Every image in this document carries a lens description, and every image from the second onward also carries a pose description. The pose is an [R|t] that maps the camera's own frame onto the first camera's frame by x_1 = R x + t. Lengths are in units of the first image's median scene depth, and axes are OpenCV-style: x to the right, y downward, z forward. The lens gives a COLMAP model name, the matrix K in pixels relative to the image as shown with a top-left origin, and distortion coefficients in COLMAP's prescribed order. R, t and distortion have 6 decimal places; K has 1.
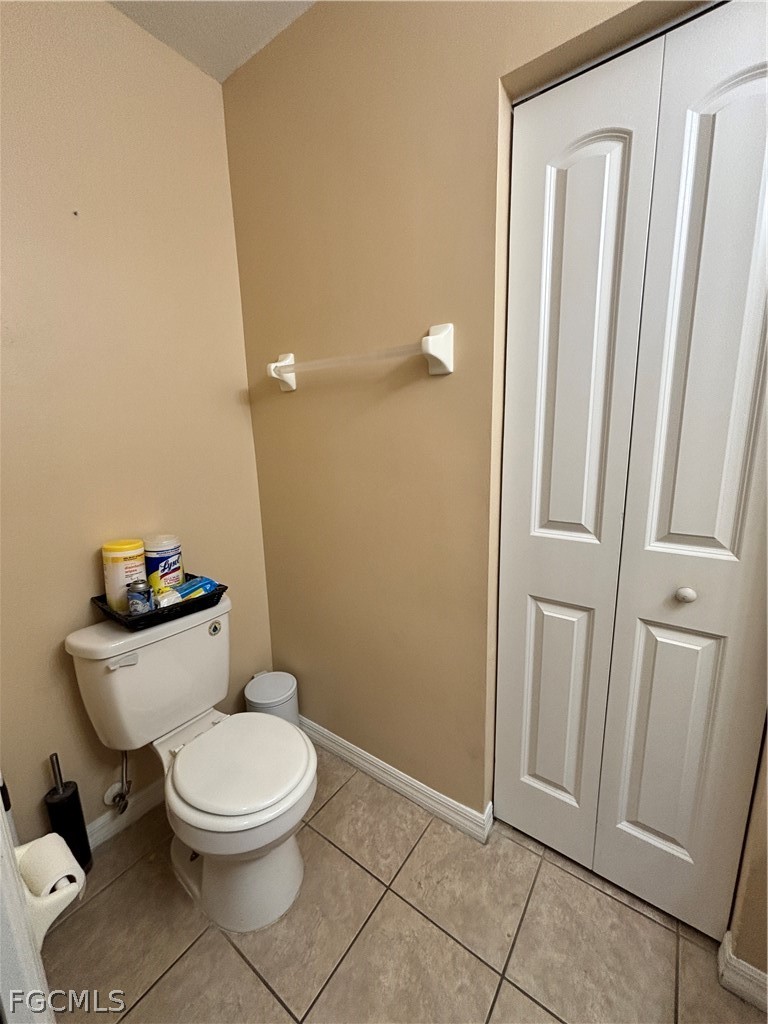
lens RADIAL K [[414.7, 0, 391.6], [0, 414.7, 519.0], [0, 0, 1]] dist [0.003876, 0.000048]
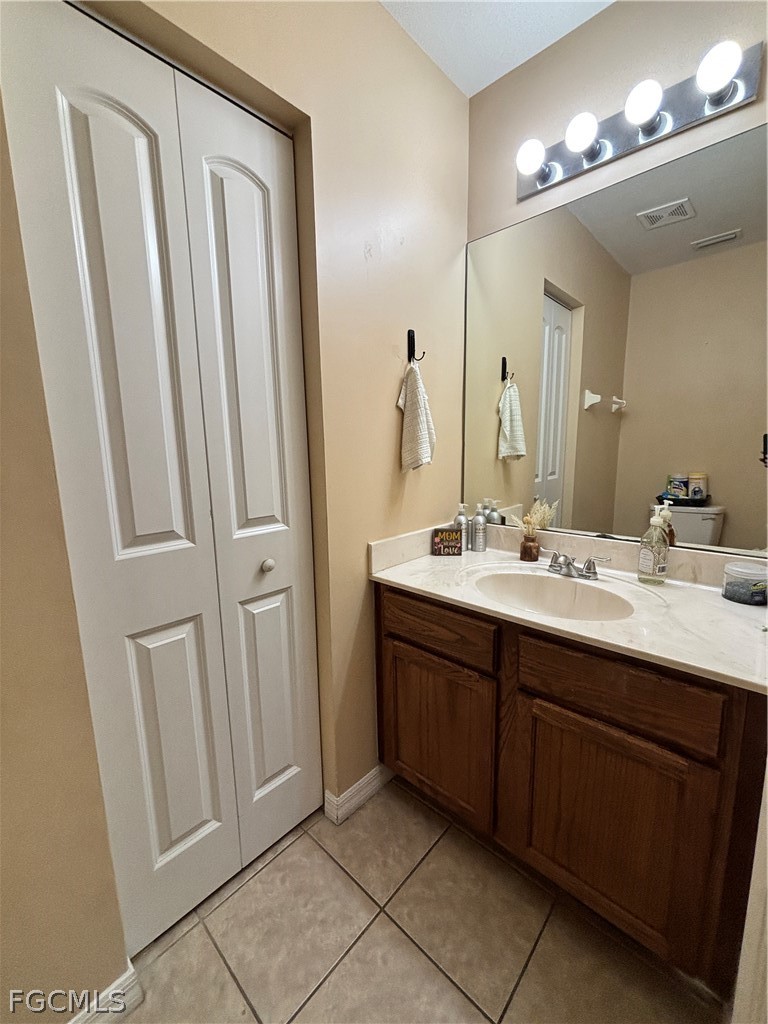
lens RADIAL K [[414.7, 0, 392.3], [0, 414.7, 510.9], [0, 0, 1]] dist [0.003876, 0.000048]
pose [[0.103393, -0.142073, 0.984442, -0.376468], [0.212195, 0.970111, 0.117719, -0.034642], [-0.971742, 0.196722, 0.130450, 0.381943]]
